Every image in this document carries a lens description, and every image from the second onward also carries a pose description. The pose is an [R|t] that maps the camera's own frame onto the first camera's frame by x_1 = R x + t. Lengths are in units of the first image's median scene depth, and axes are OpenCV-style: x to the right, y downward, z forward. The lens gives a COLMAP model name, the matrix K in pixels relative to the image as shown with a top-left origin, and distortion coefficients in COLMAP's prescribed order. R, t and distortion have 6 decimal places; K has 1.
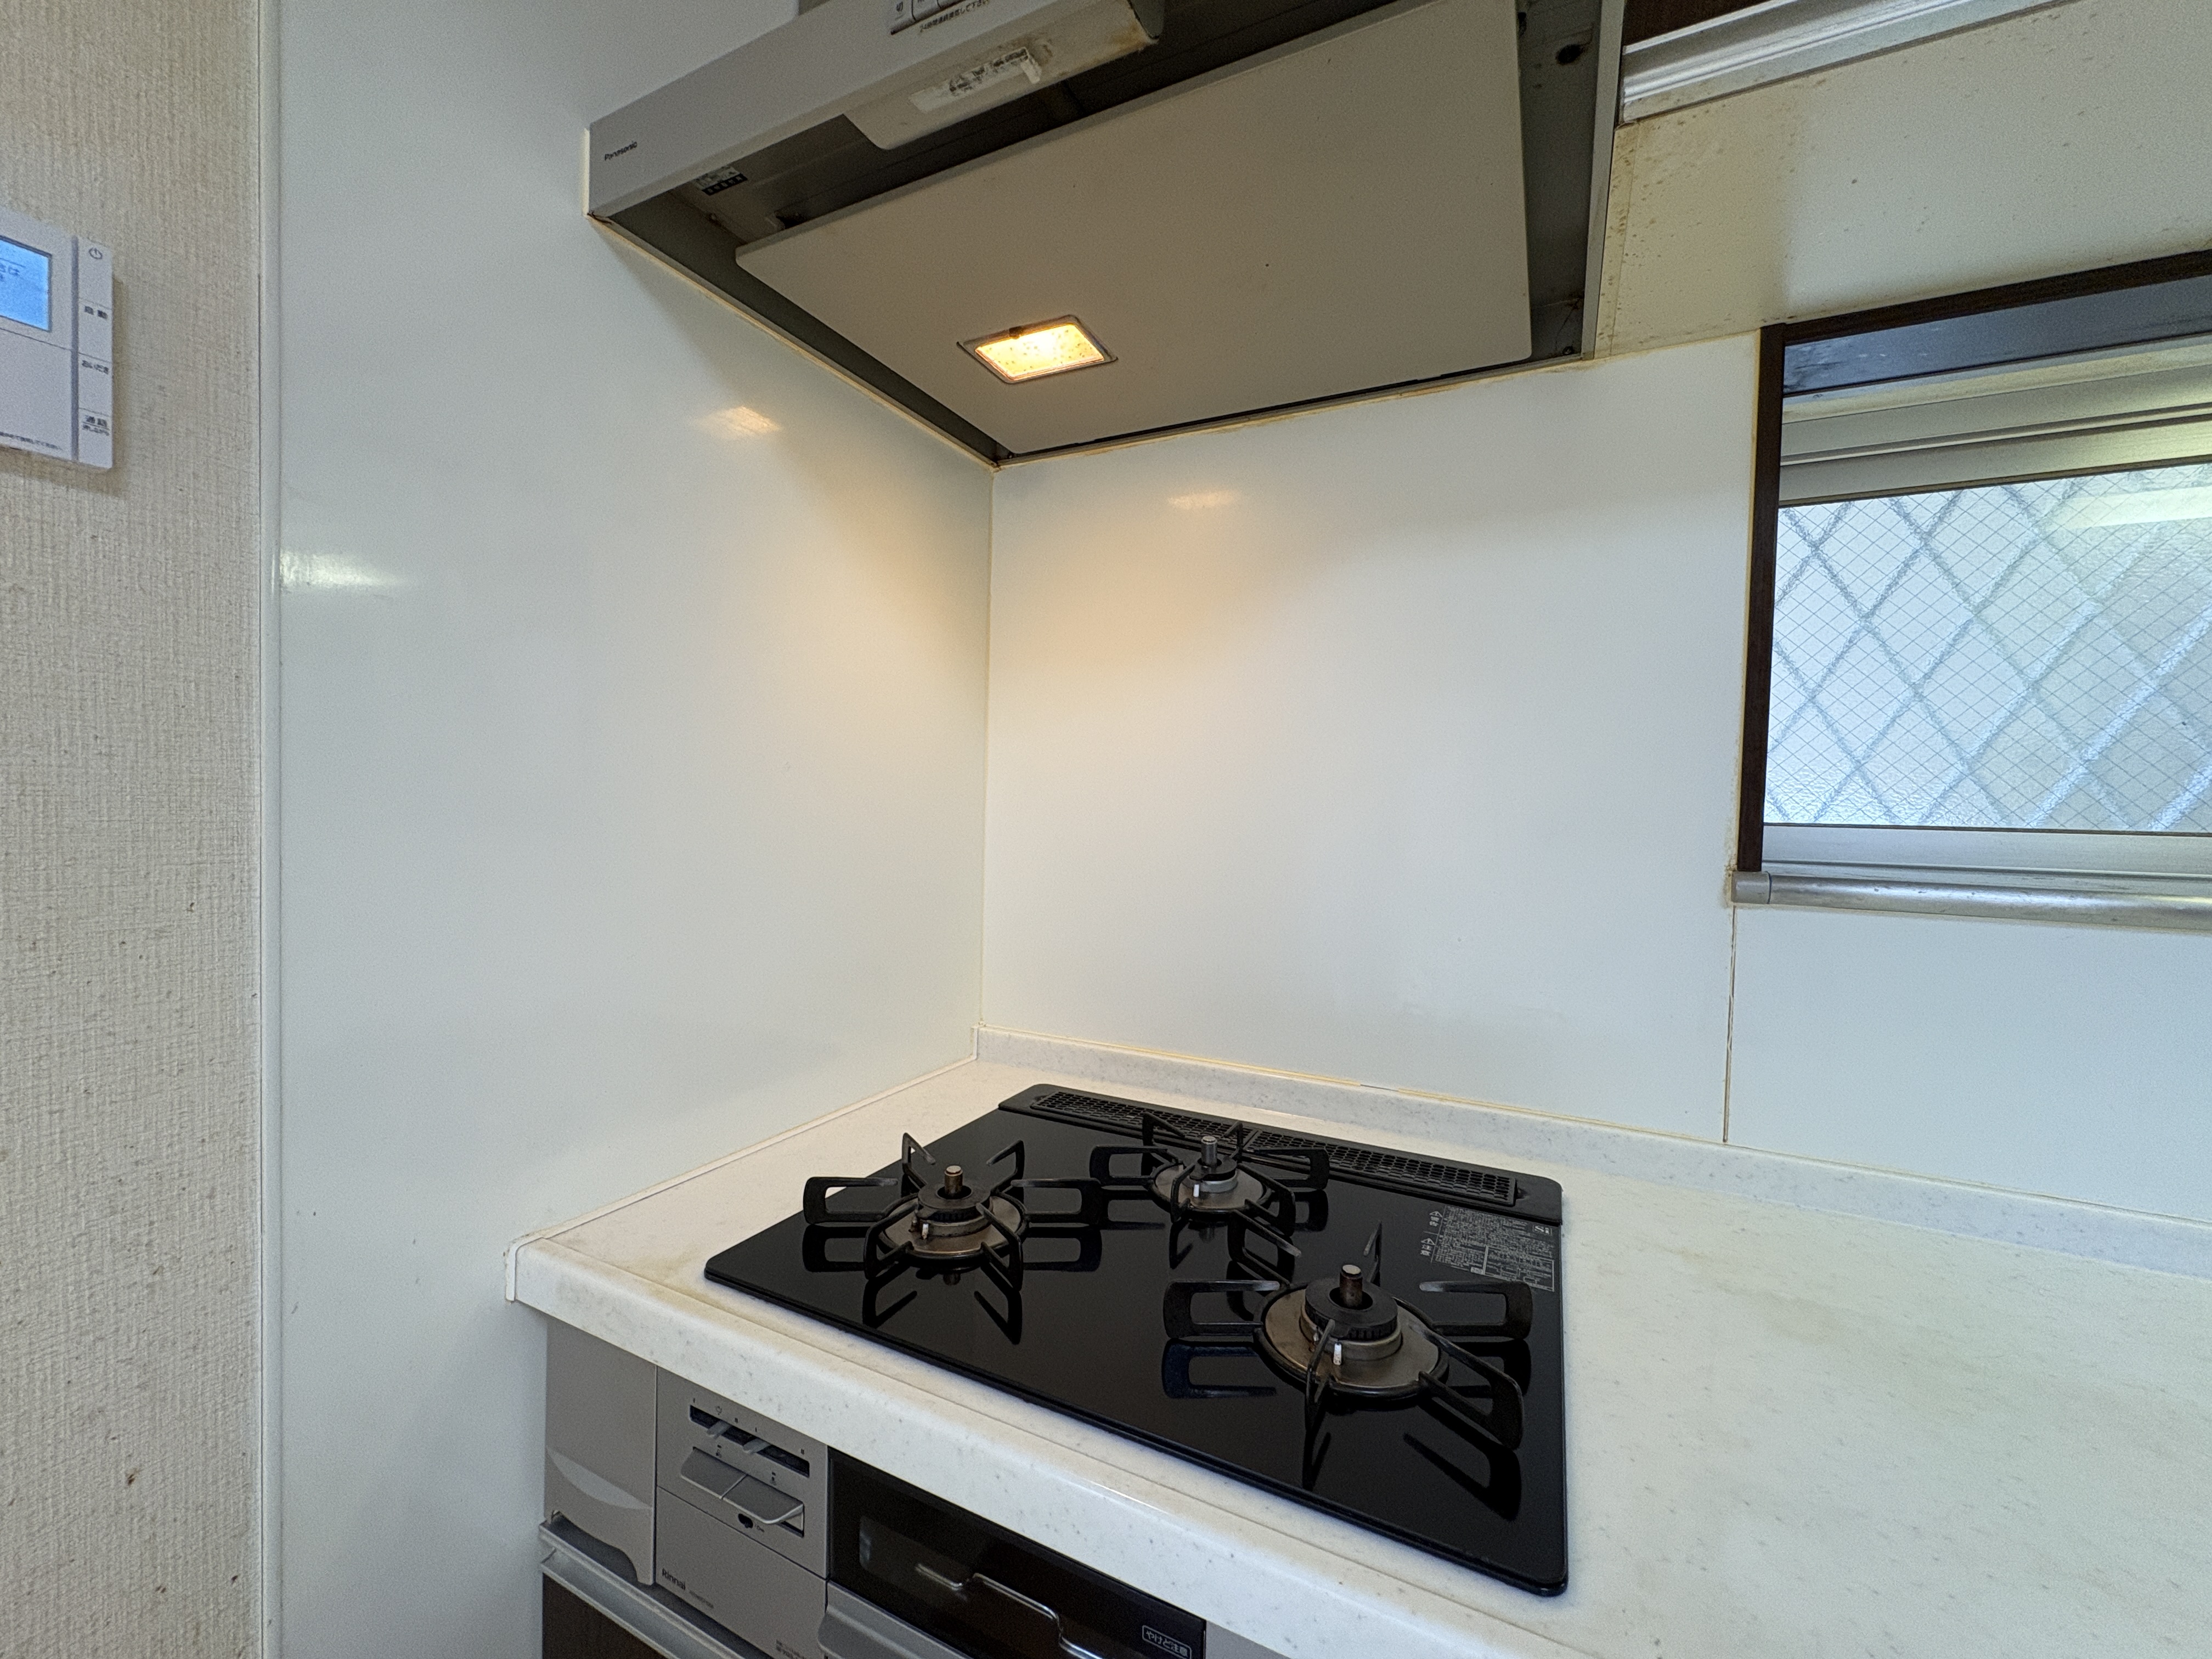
lens RADIAL K [[882.9, 0, 1110.4], [0, 882.9, 830.8], [0, 0, 1]] dist [-0.000106, 0.000105]
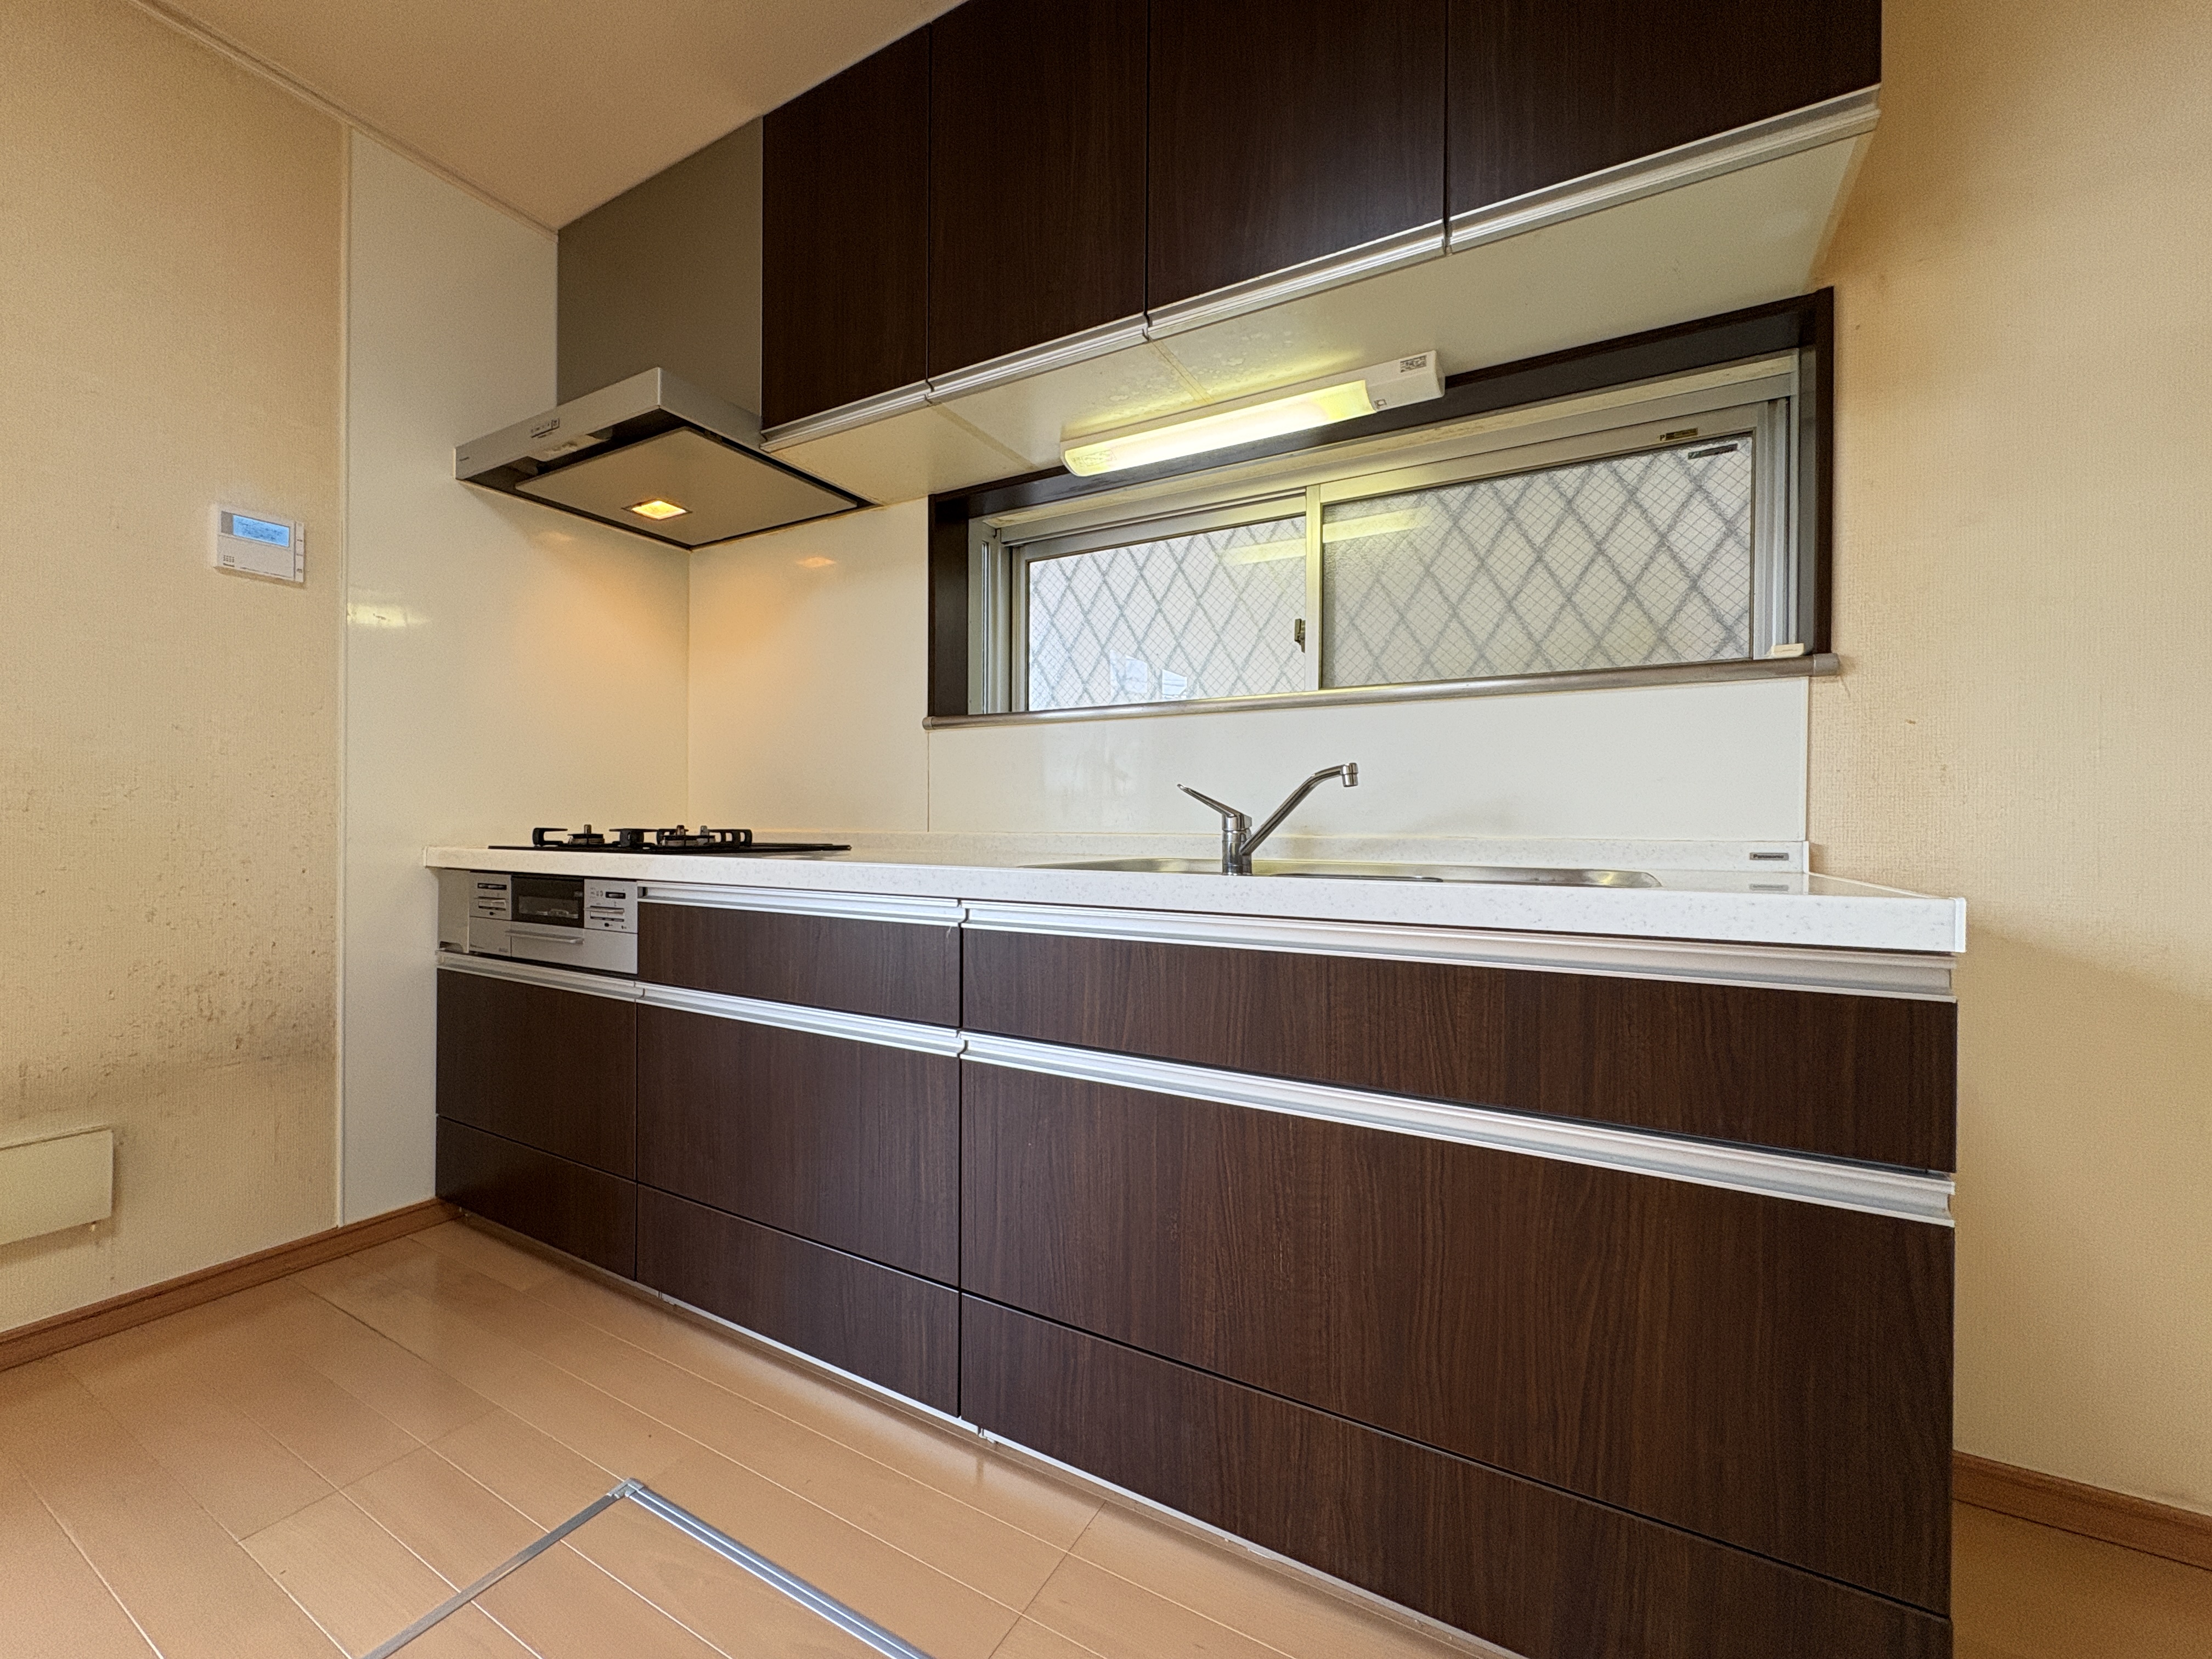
lens RADIAL K [[882.9, 0, 1109.9], [0, 882.9, 832.8], [0, 0, 1]] dist [-0.000106, 0.000105]
pose [[0.998876, -0.018416, -0.043667, 1.328193], [0.017202, 0.999459, -0.028020, 0.444883], [0.044159, 0.027238, 0.998653, -1.401227]]
